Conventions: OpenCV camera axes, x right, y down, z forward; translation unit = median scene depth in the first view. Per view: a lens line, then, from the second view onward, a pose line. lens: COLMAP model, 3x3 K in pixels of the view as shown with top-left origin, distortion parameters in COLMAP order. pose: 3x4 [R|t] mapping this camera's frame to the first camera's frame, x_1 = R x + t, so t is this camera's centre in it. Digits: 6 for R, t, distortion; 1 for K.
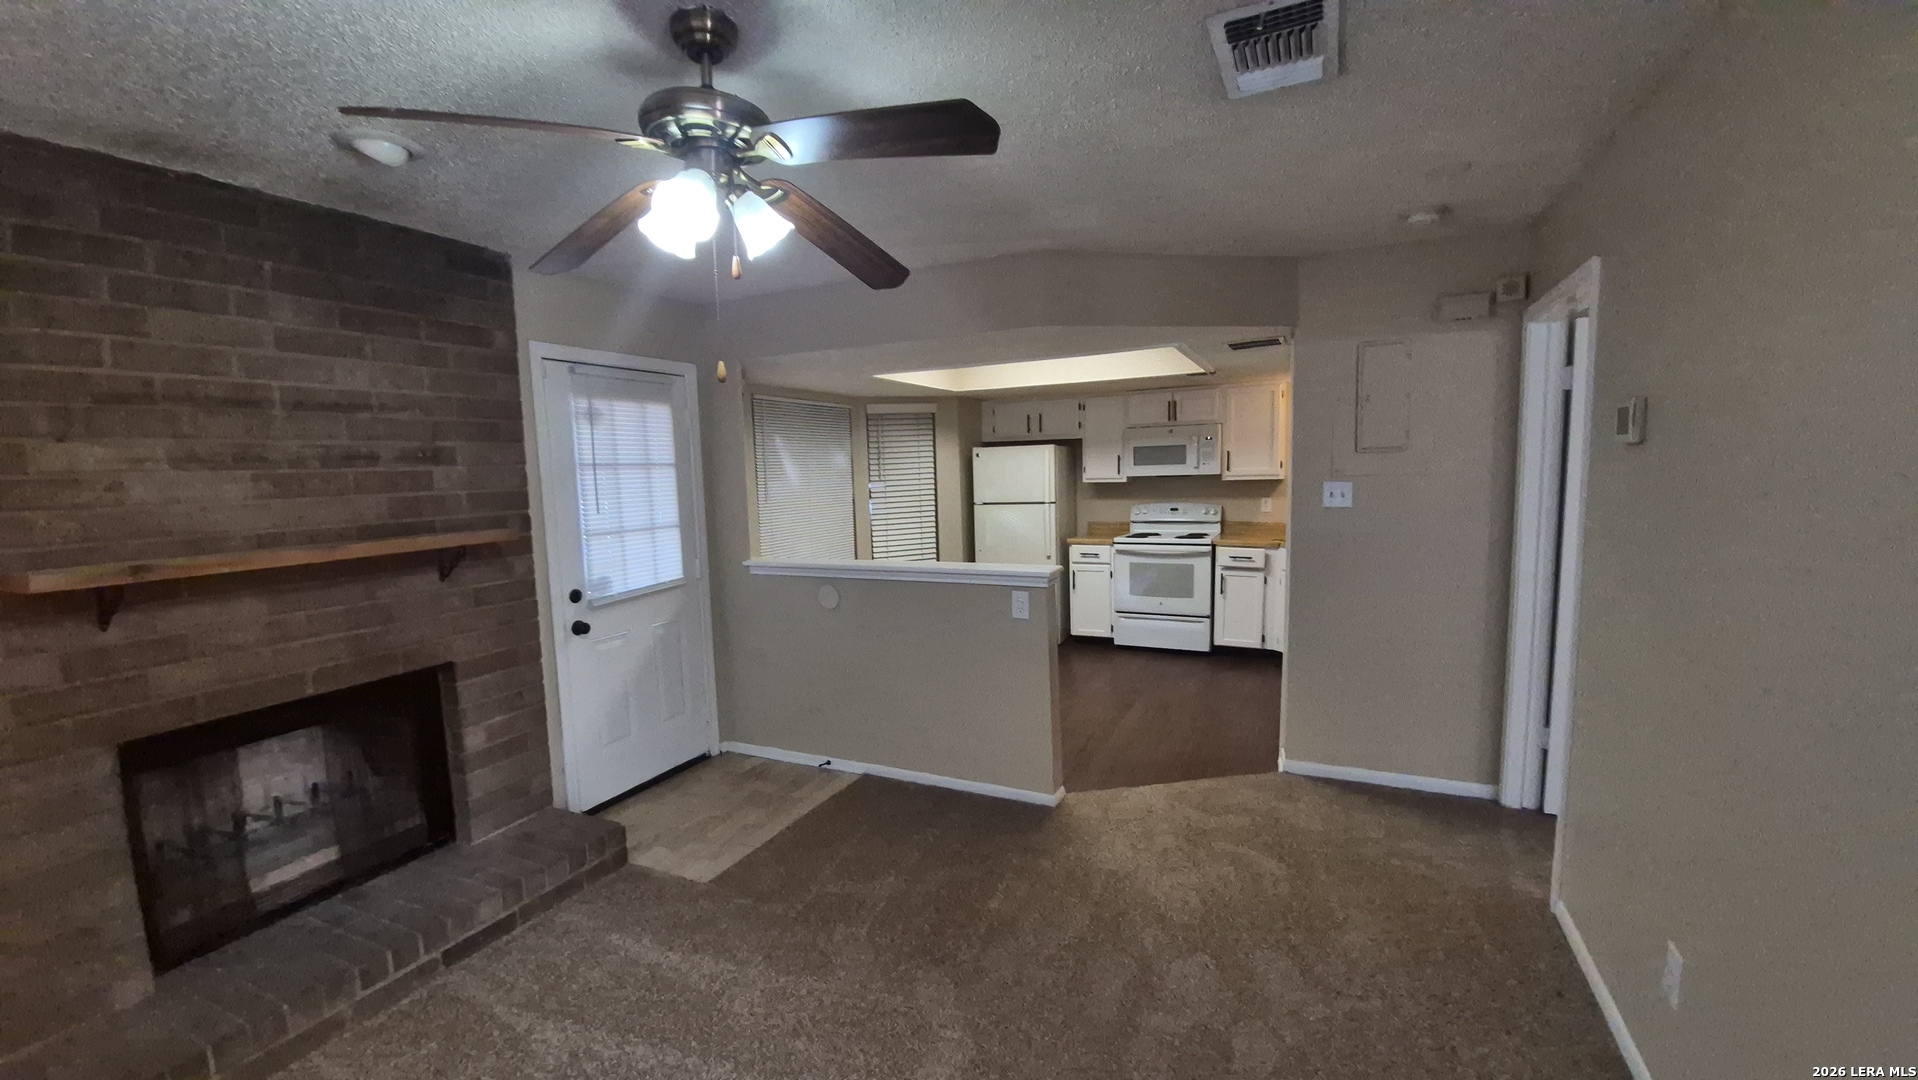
lens RADIAL K [[762.3, 0, 953.1], [0, 762.3, 552.2], [0, 0, 1]] dist [-0.008547, -0.006167]
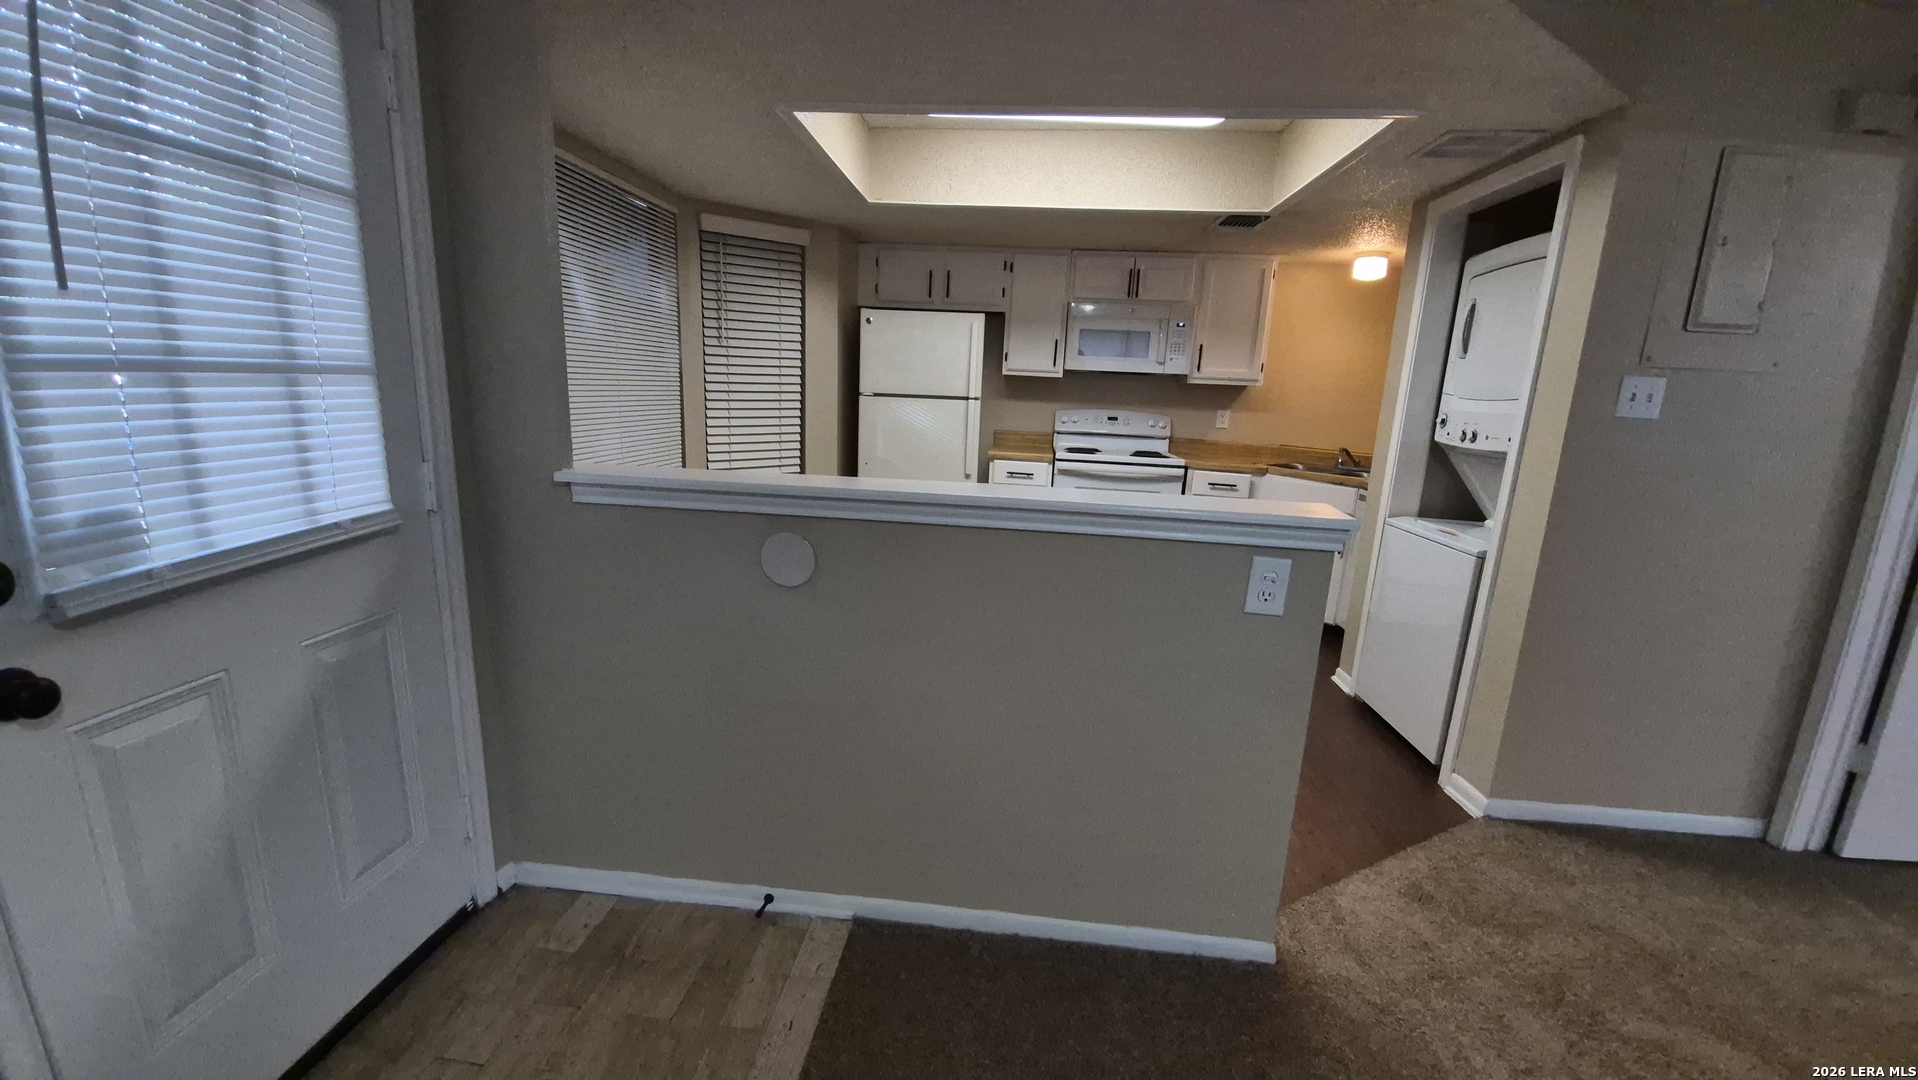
lens RADIAL K [[762.3, 0, 952.1], [0, 762.3, 550.8], [0, 0, 1]] dist [-0.008547, -0.006167]
pose [[0.935177, -0.004885, 0.354147, -0.262741], [-0.033809, 0.994108, 0.102989, 0.005624], [-0.352563, -0.108286, 0.929502, 0.632964]]
